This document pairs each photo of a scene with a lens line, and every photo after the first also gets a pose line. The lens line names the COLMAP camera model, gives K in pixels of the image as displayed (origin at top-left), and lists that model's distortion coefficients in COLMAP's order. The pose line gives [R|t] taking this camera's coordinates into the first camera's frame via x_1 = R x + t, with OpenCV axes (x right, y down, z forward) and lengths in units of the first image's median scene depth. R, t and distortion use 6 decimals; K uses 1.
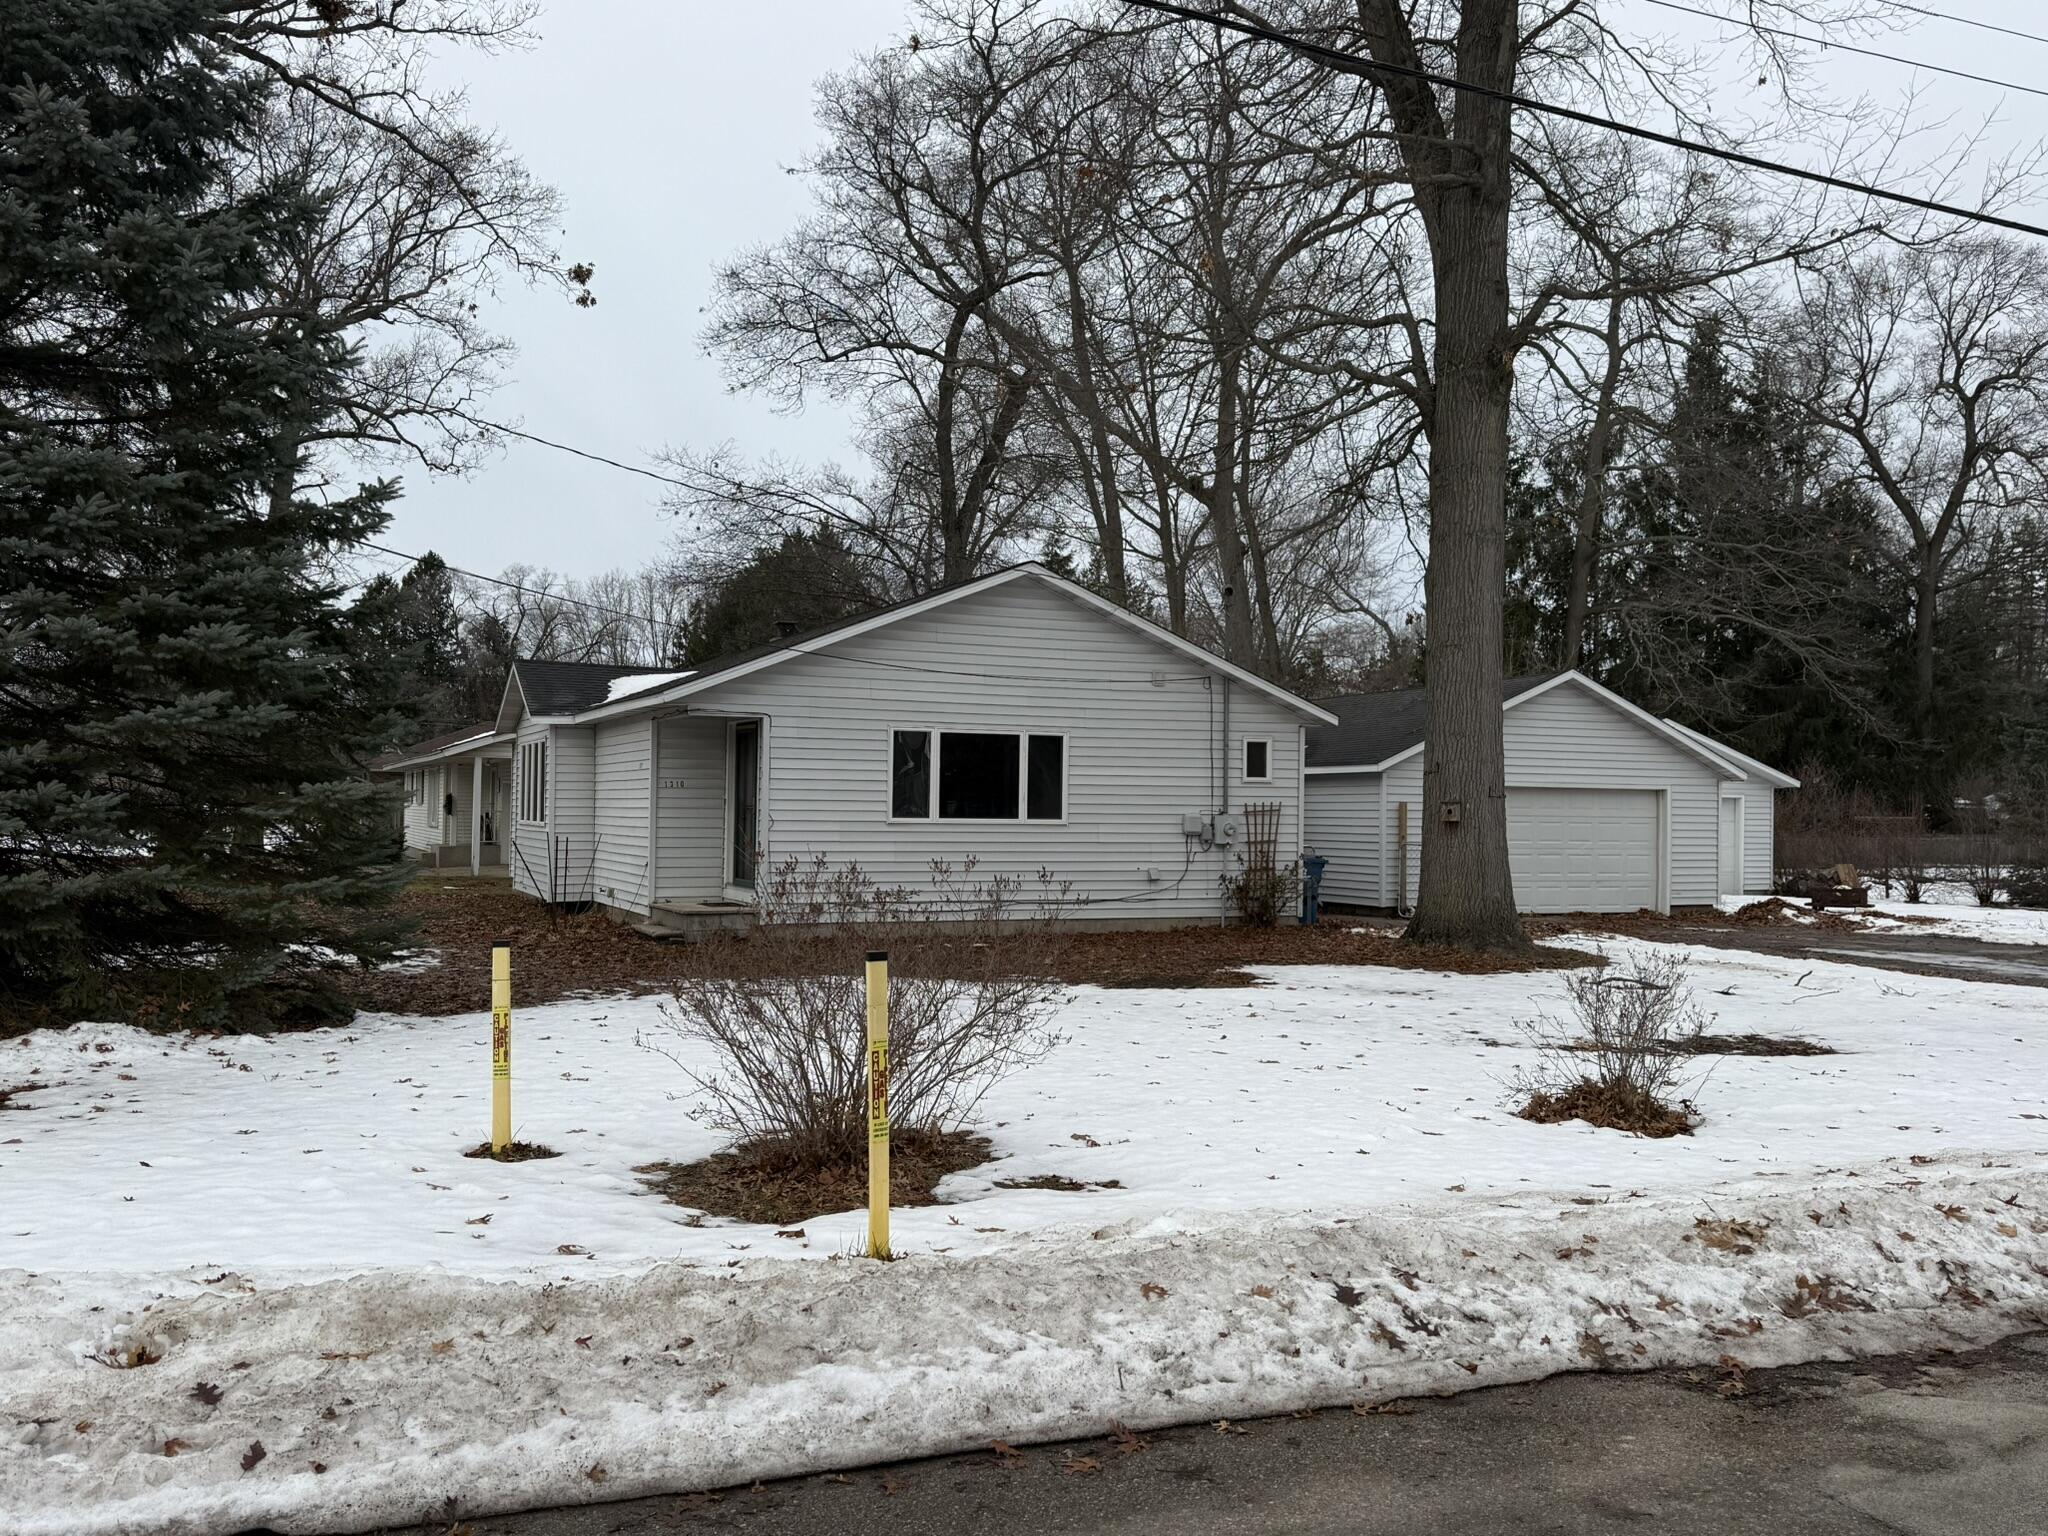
lens RADIAL K [[1714.0, 0, 1024.0], [0, 1714.0, 768.0], [0, 0, 1]] dist [0.118575, 0.000281]
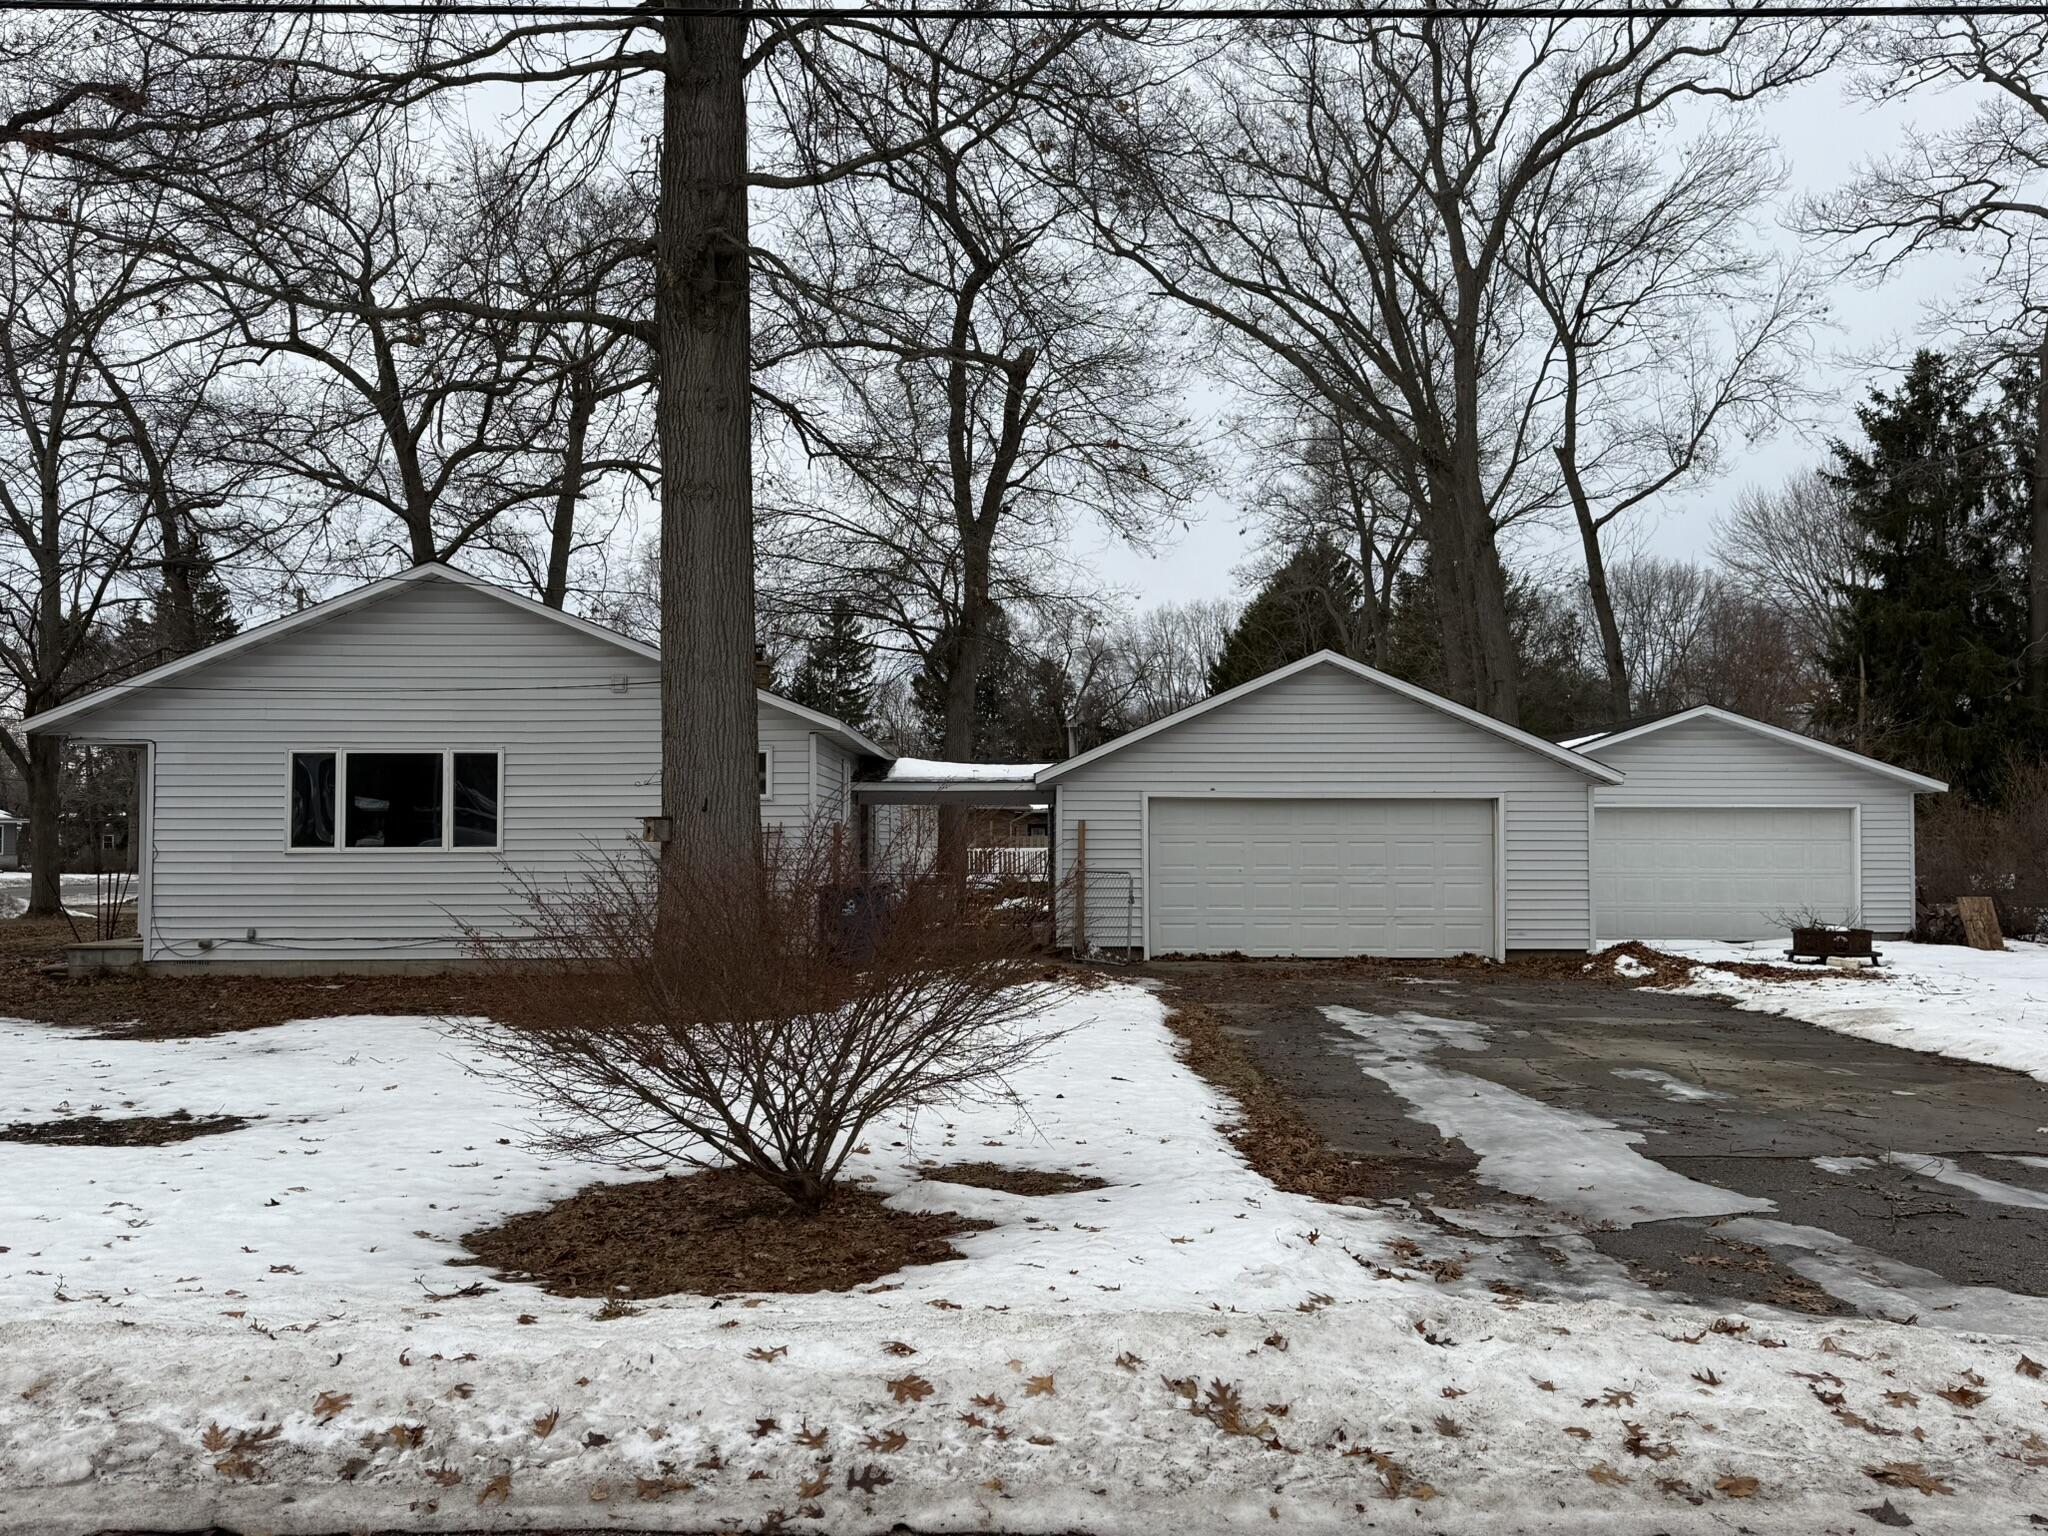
lens RADIAL K [[1739.6, 0, 1024.0], [0, 1739.6, 768.0], [0, 0, 1]] dist [0.204232, -0.346607]
pose [[0.914291, -0.029444, -0.403987, 0.644957], [0.022131, 0.999496, -0.022762, 0.016087], [0.404453, 0.011871, 0.914482, 0.269655]]
